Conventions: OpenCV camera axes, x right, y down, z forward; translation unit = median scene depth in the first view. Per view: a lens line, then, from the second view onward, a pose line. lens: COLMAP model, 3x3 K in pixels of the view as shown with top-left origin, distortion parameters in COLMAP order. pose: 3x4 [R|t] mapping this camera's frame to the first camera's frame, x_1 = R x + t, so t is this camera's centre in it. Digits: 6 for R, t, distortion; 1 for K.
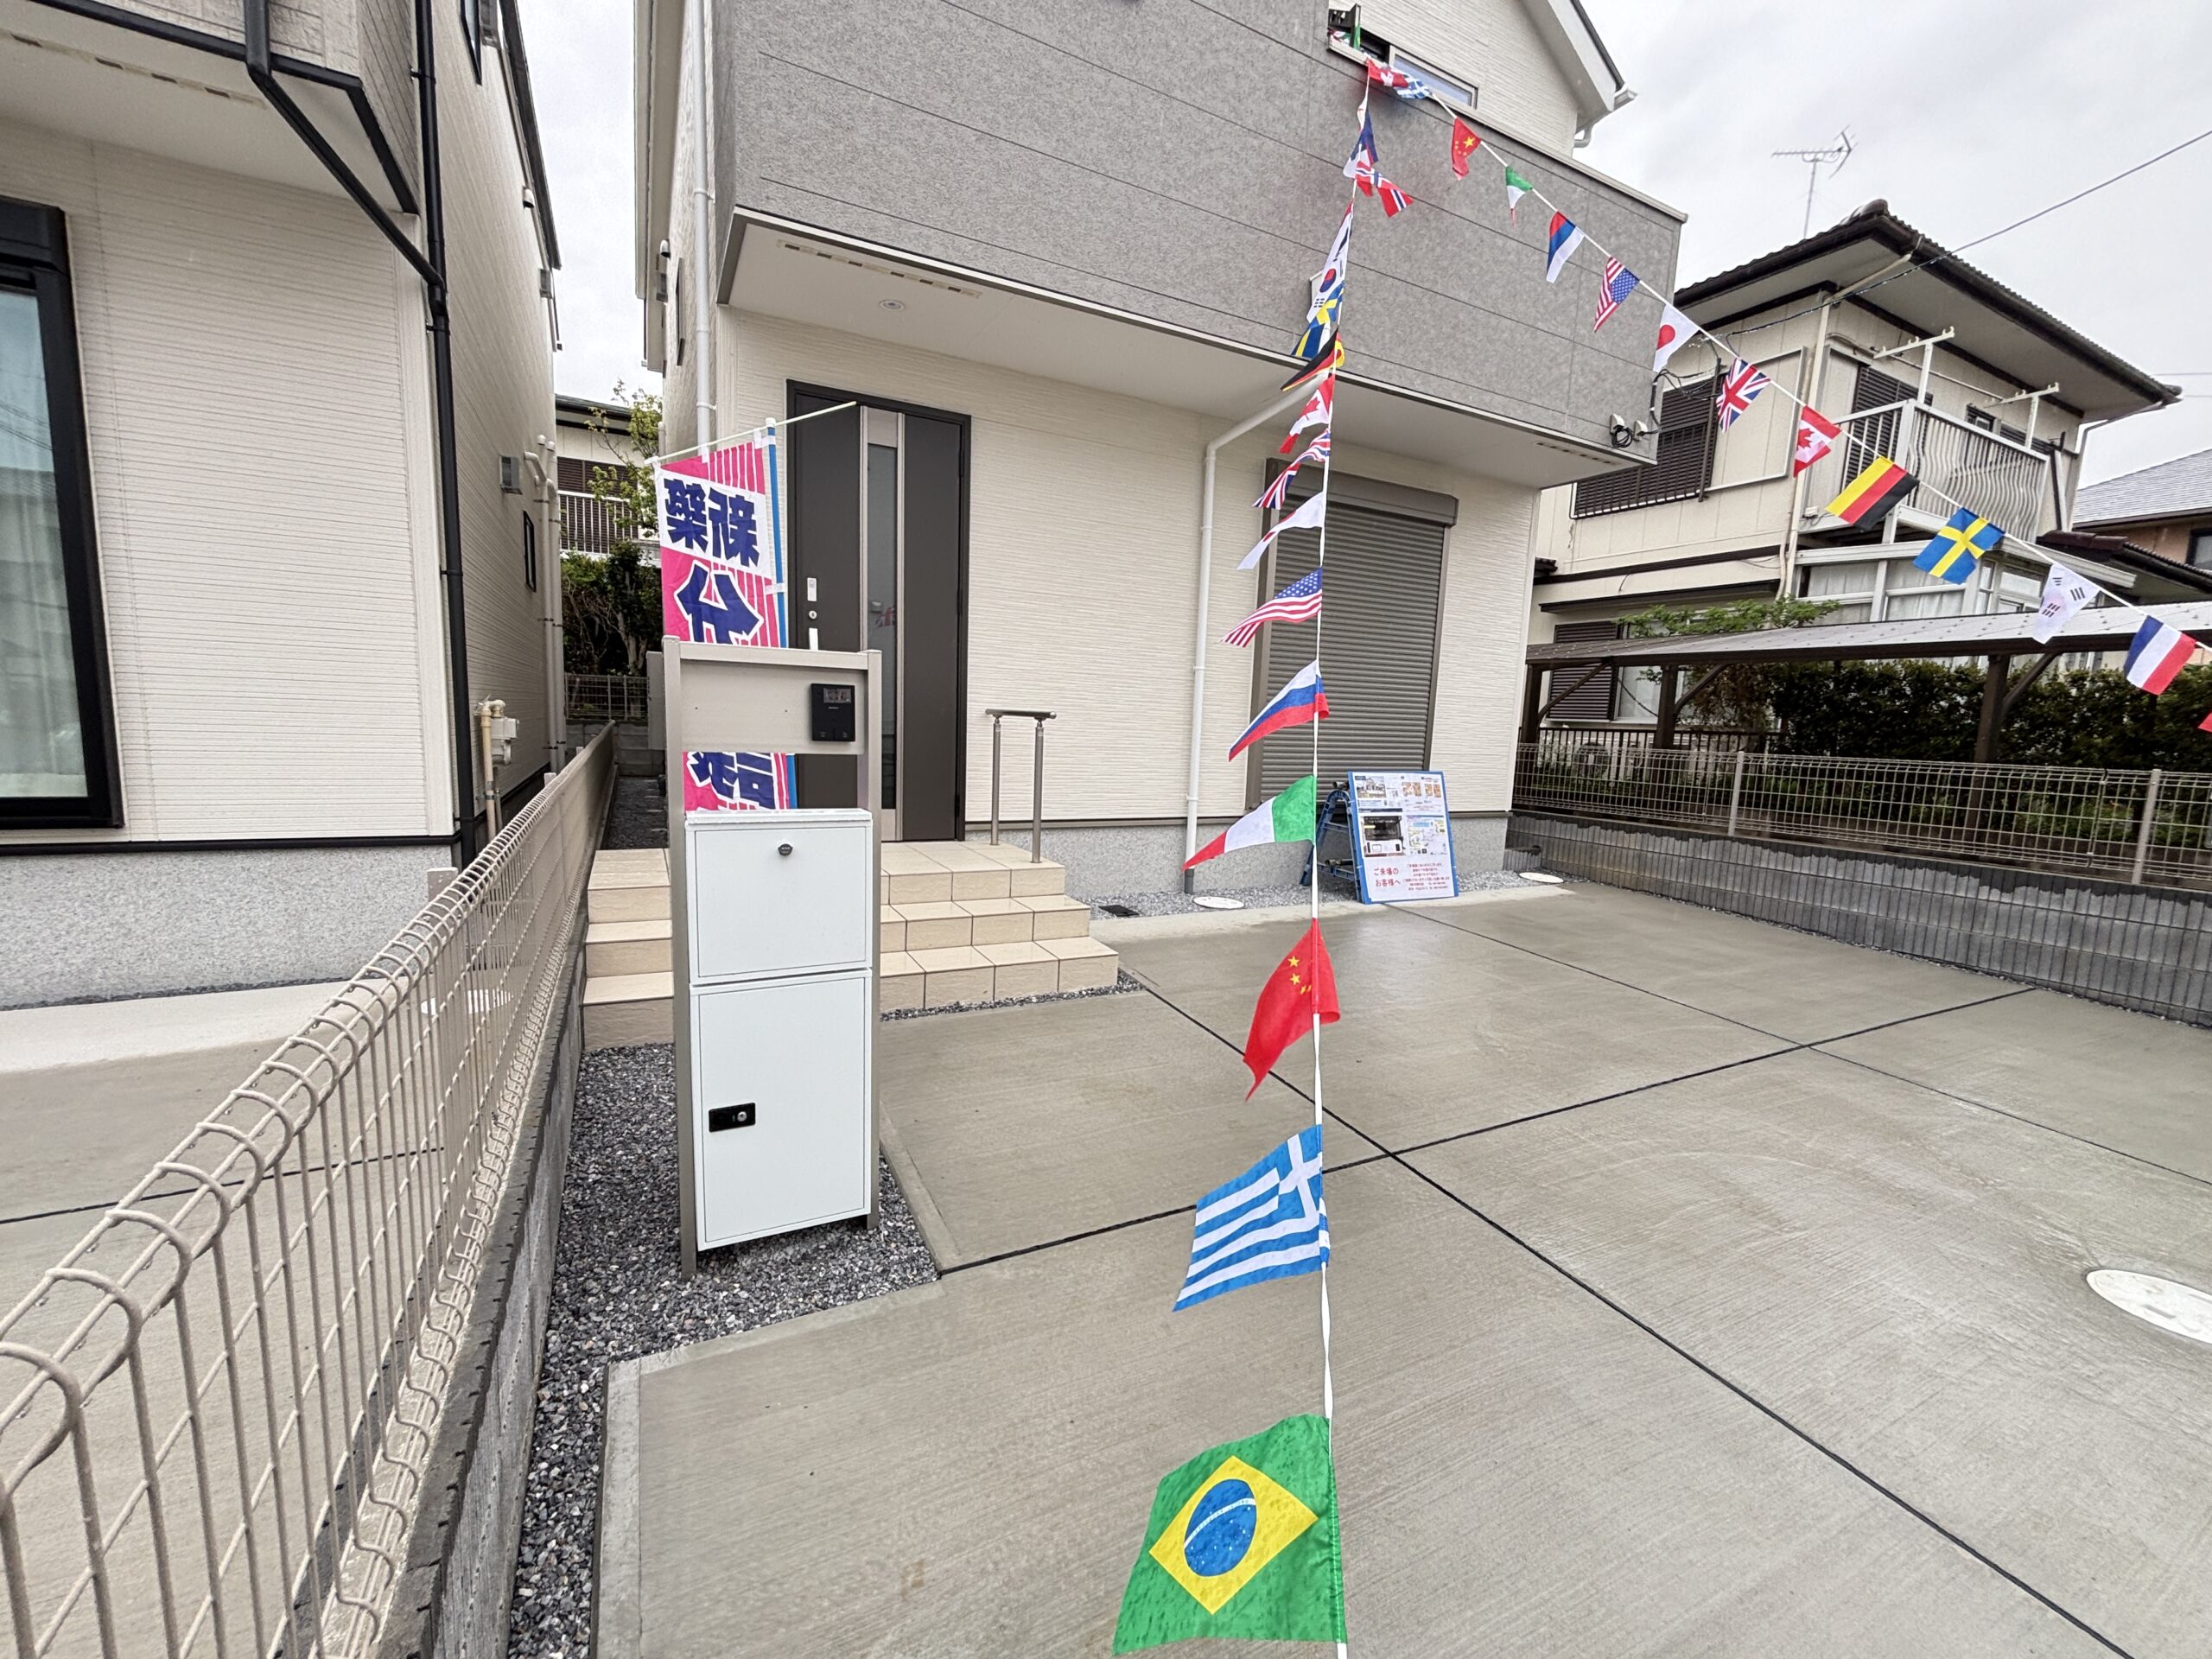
lens RADIAL K [[900.3, 0, 1111.3], [0, 900.3, 837.9], [0, 0, 1]] dist [0.000583, -0.000224]
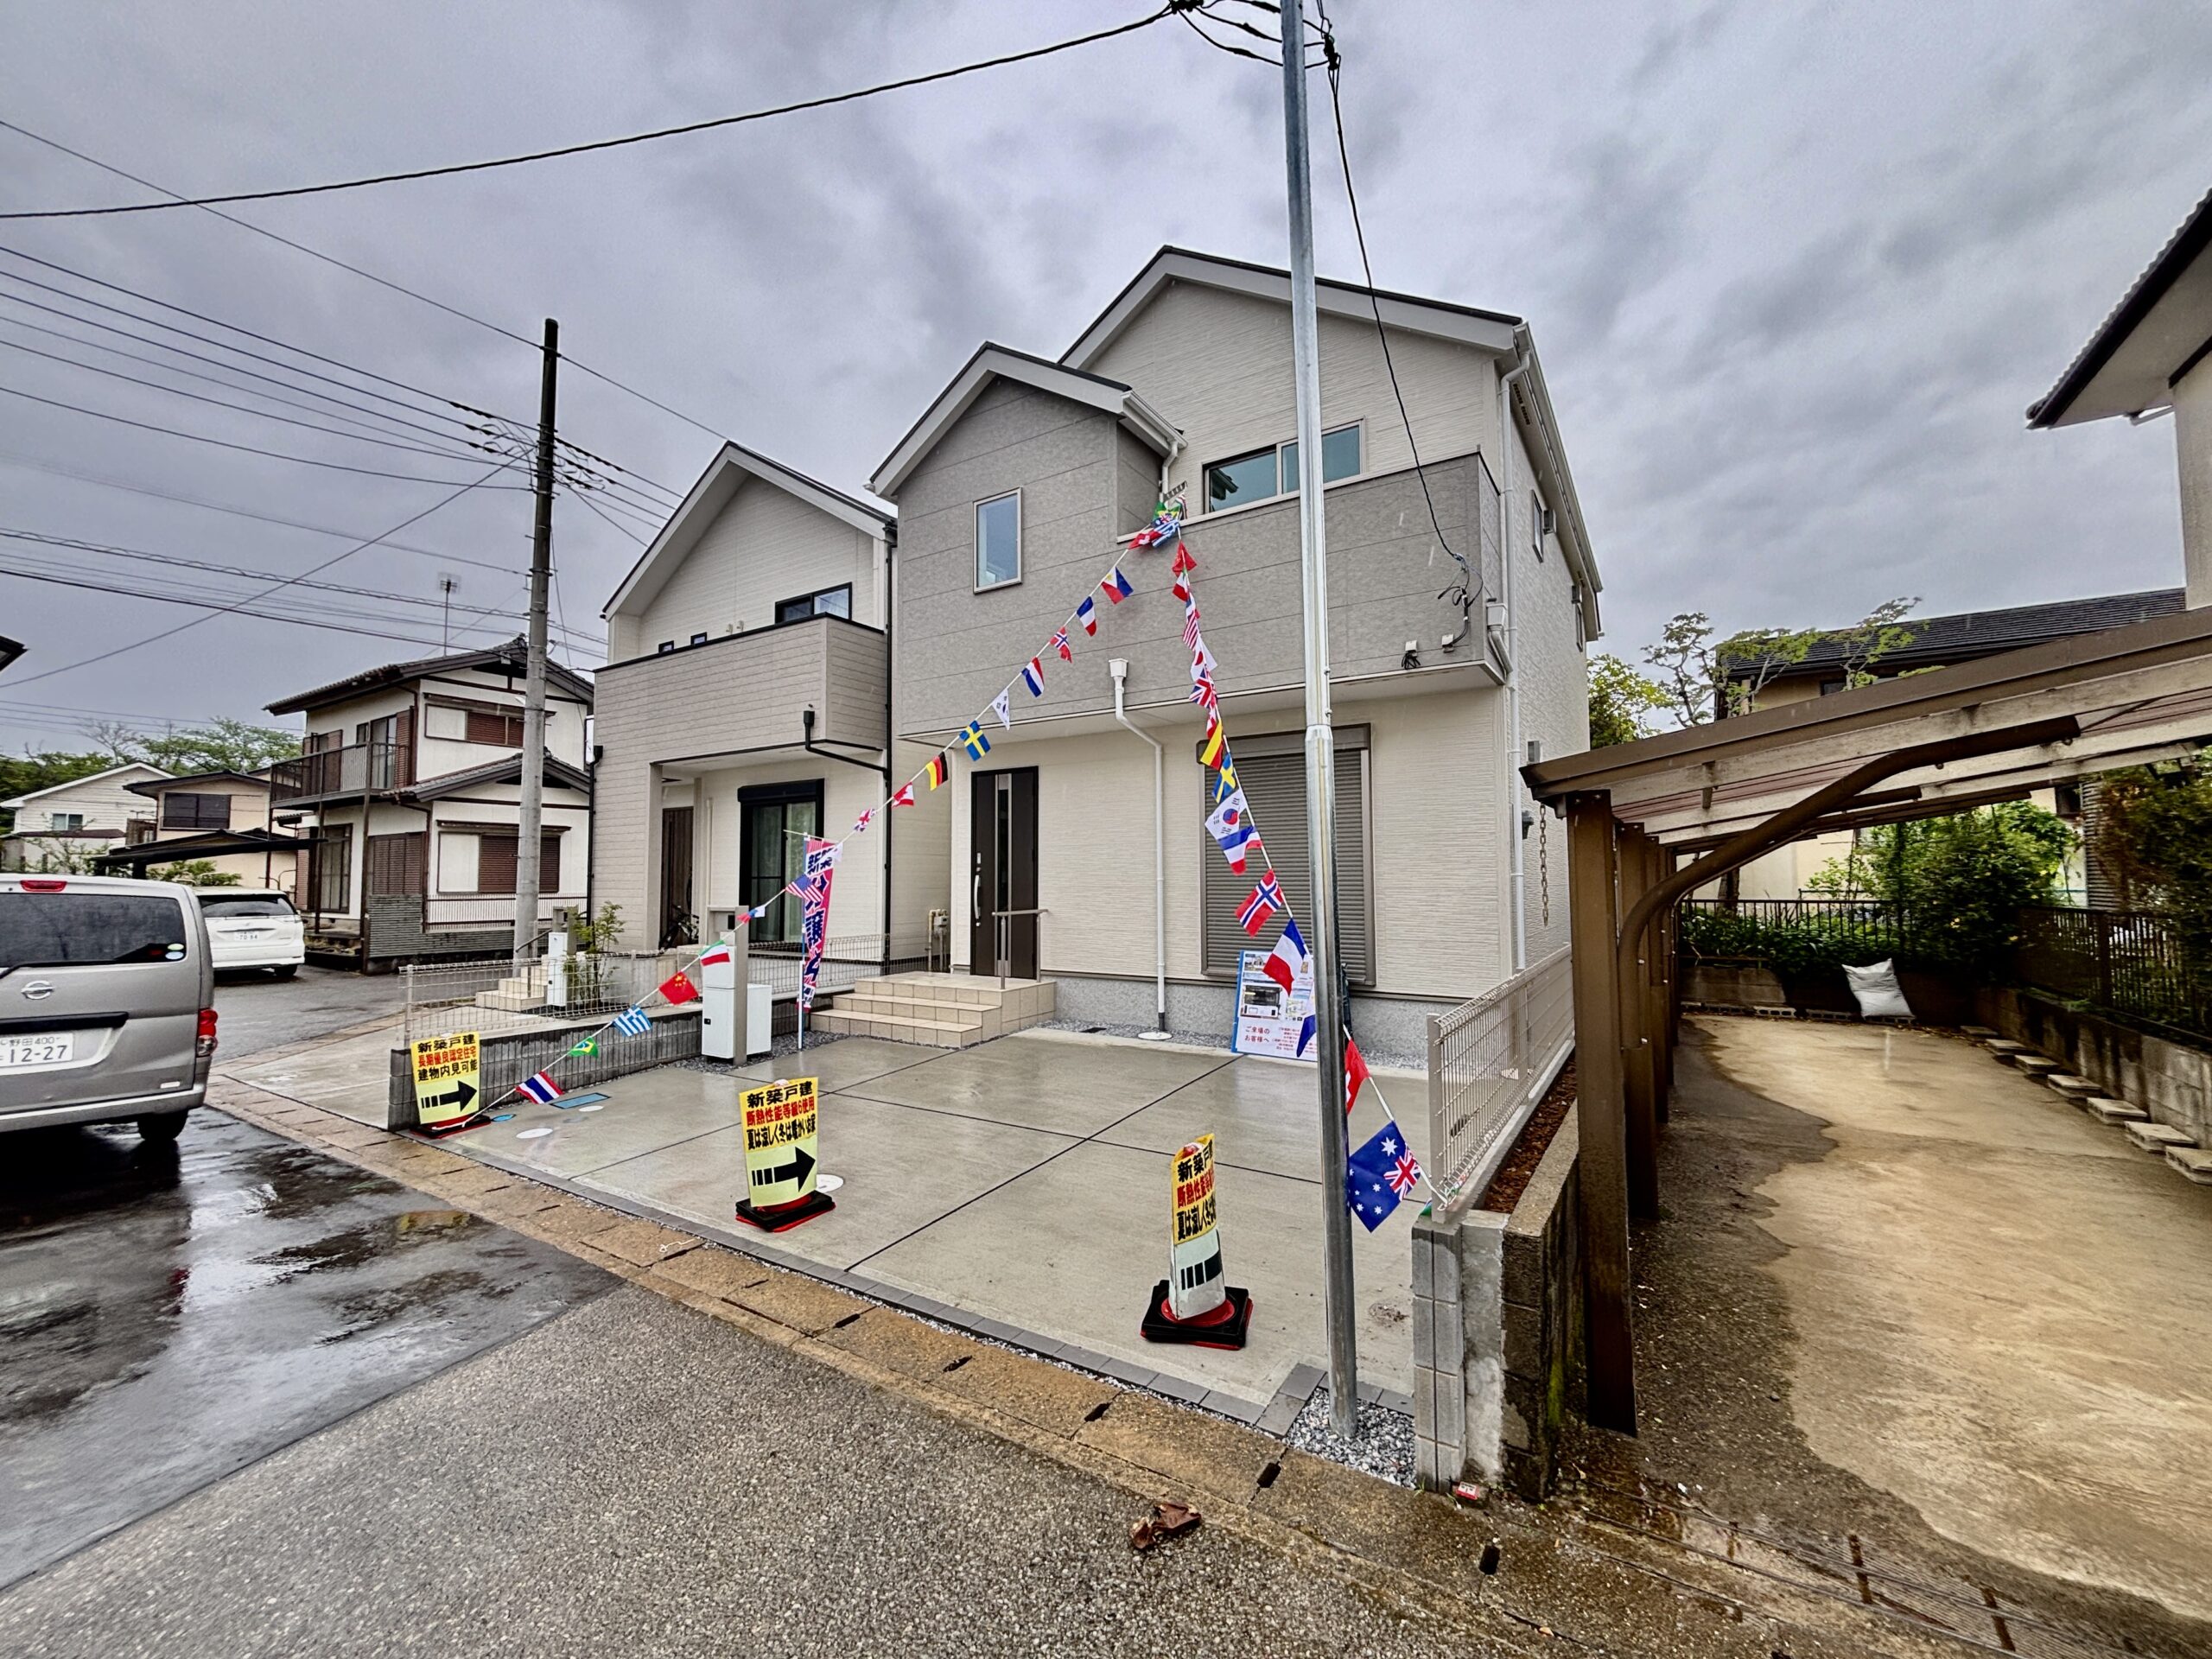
lens RADIAL K [[900.3, 0, 1111.3], [0, 900.3, 837.9], [0, 0, 1]] dist [0.000583, -0.000224]
pose [[0.490150, -0.082232, -0.867750, 1.651308], [-0.090543, 0.985351, -0.144519, -0.034516], [0.866923, 0.149404, 0.475524, 0.211450]]
